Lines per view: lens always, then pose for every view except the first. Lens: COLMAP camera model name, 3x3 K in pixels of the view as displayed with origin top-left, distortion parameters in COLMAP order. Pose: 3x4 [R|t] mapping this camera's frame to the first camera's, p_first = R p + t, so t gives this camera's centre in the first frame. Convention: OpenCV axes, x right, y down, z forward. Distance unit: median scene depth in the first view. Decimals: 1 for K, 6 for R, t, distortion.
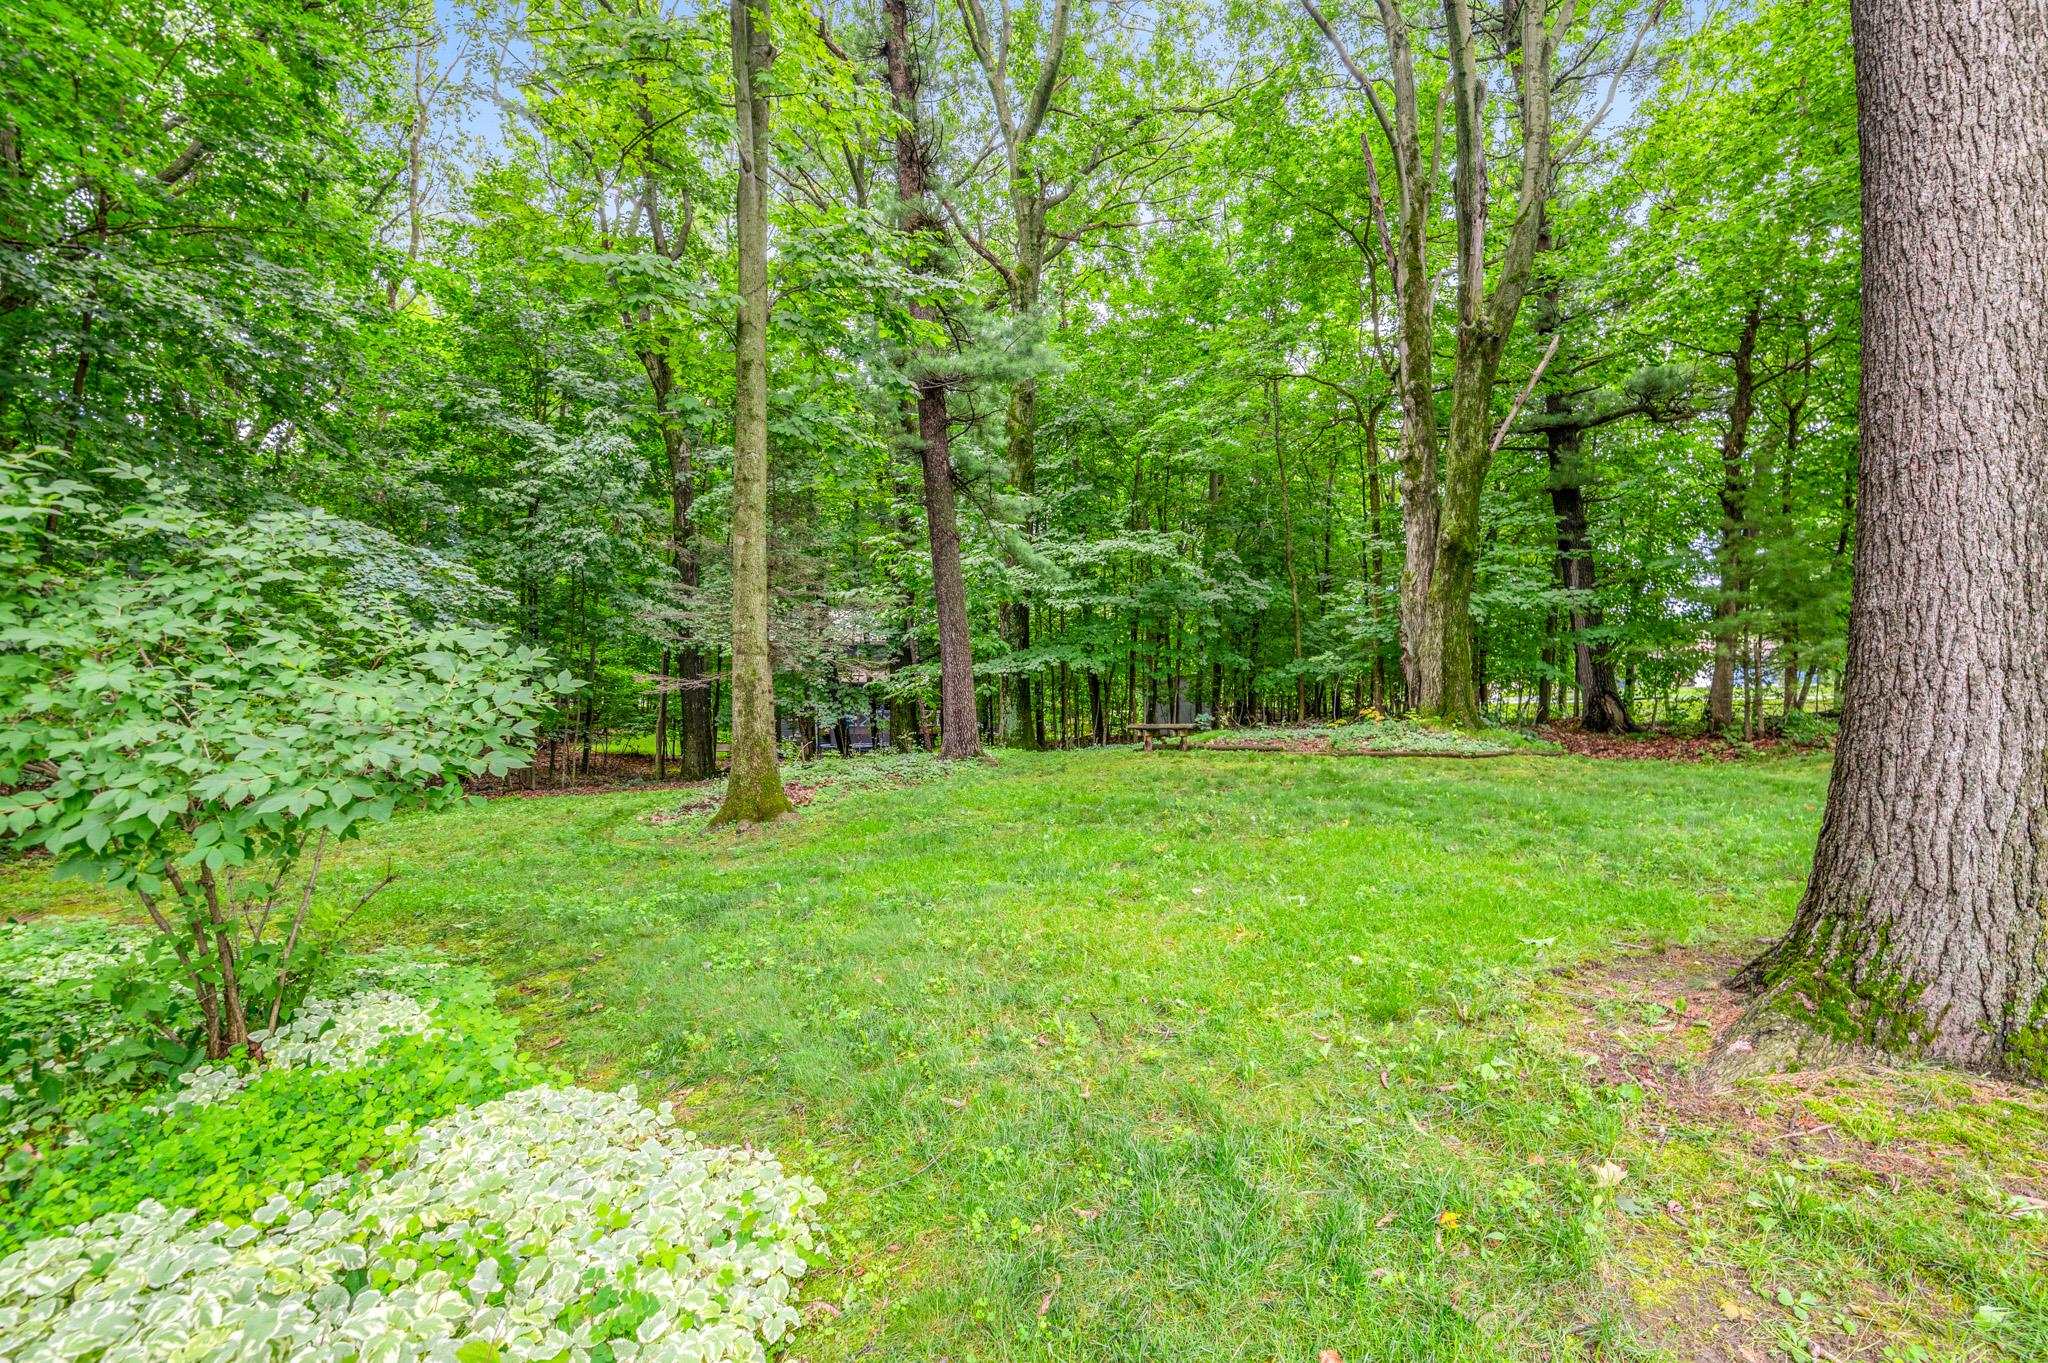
lens RADIAL K [[916.8, 0, 1075.9], [0, 916.8, 670.0], [0, 0, 1]] dist [-0.003537, -0.011298]
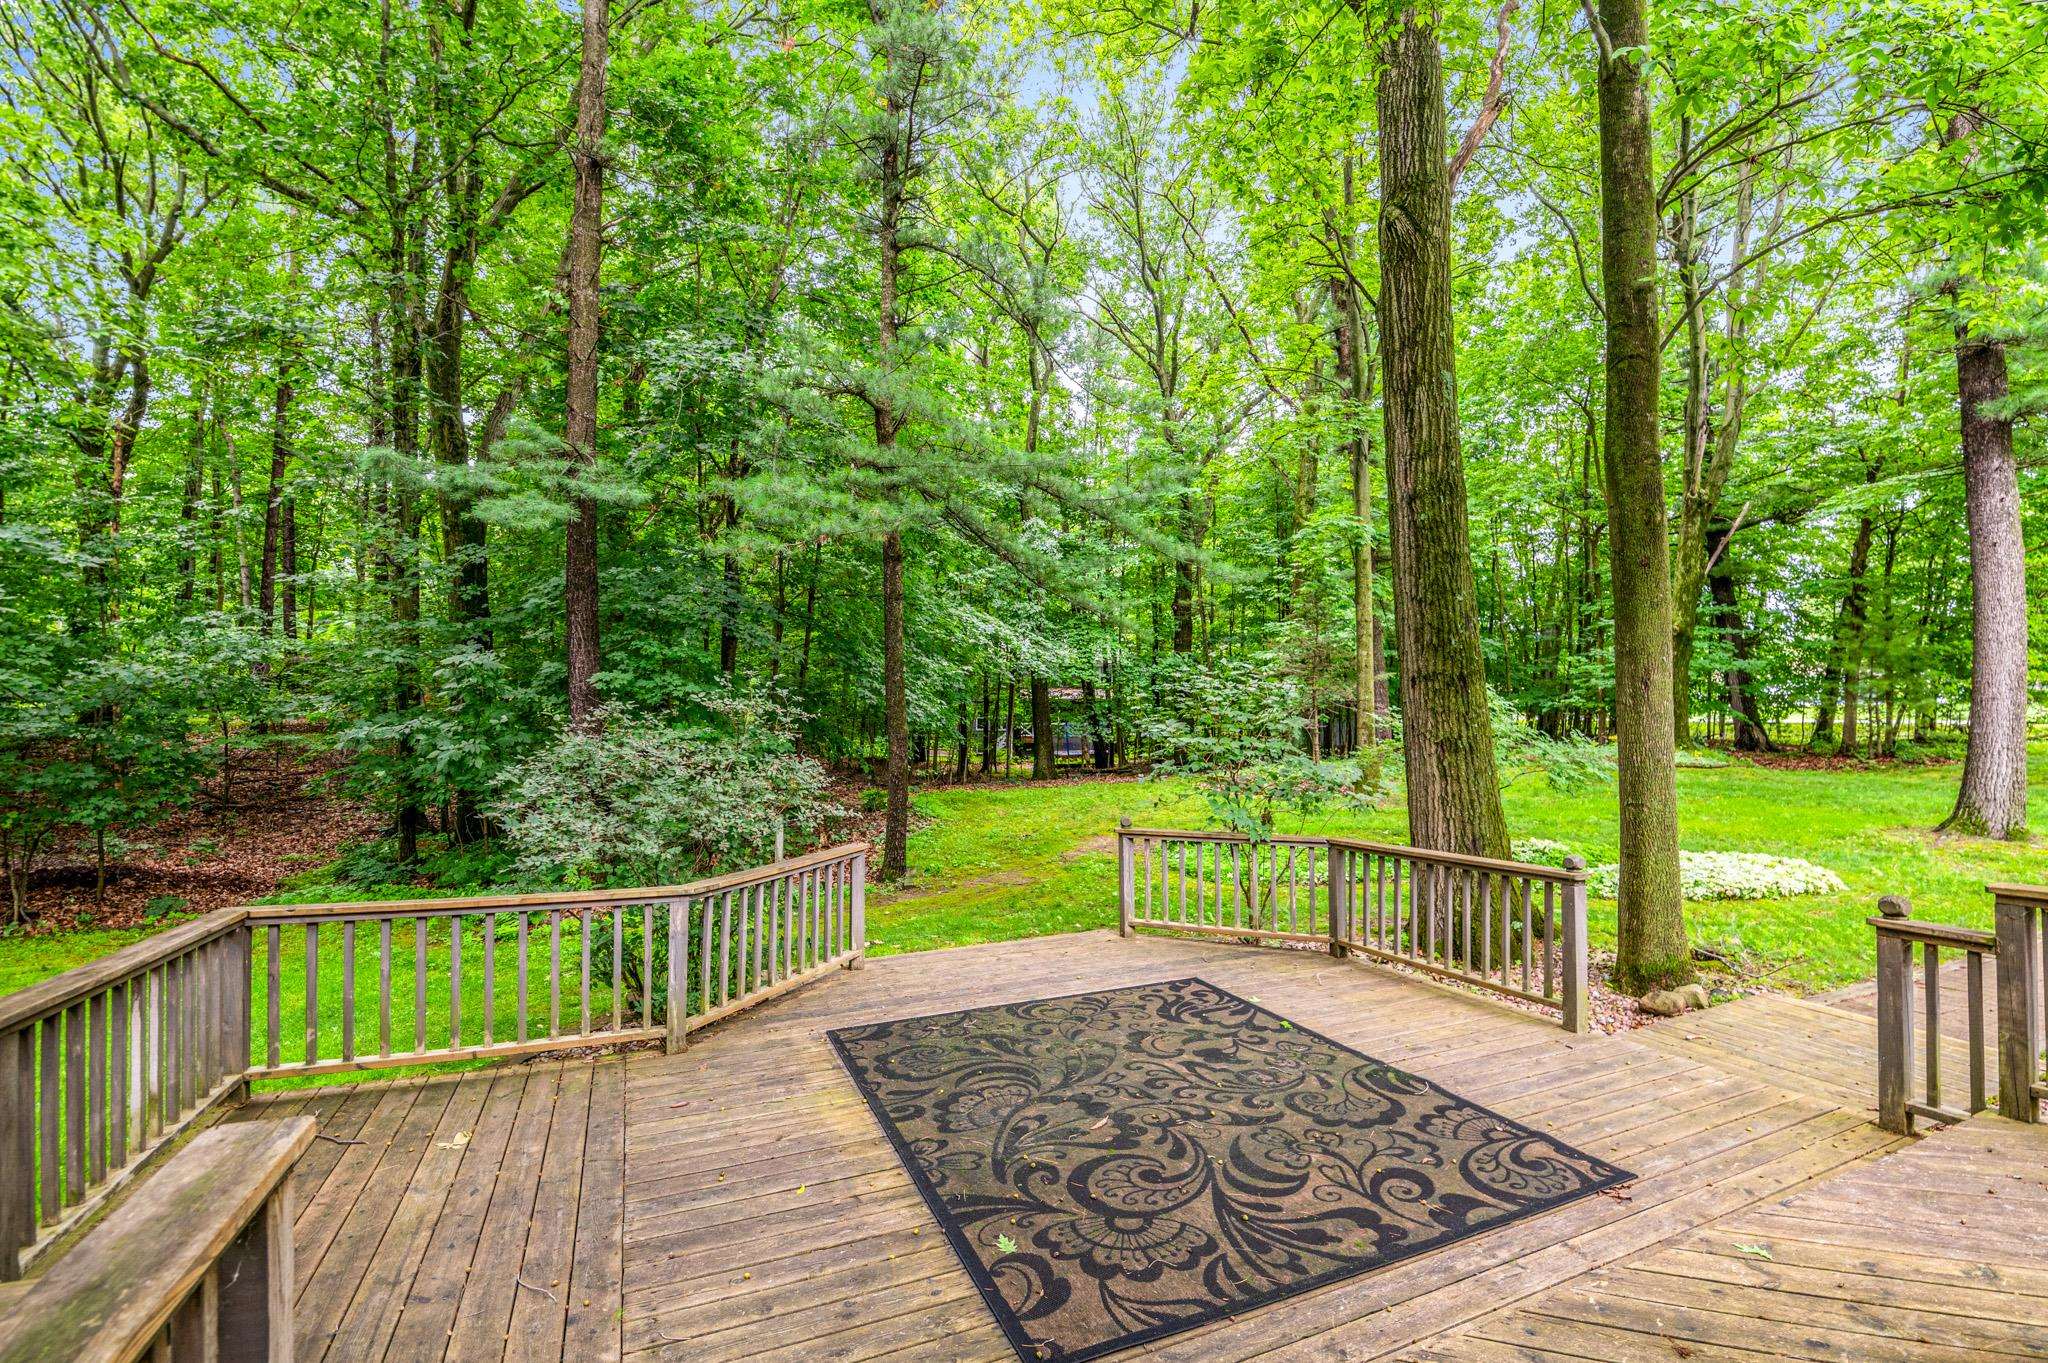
lens RADIAL K [[916.8, 0, 1075.9], [0, 916.8, 670.0], [0, 0, 1]] dist [-0.003537, -0.011298]
pose [[0.999438, 0.007473, -0.032669, -0.609181], [-0.007675, 0.999952, -0.006080, -0.057980], [0.032622, 0.006327, 0.999448, -0.641039]]
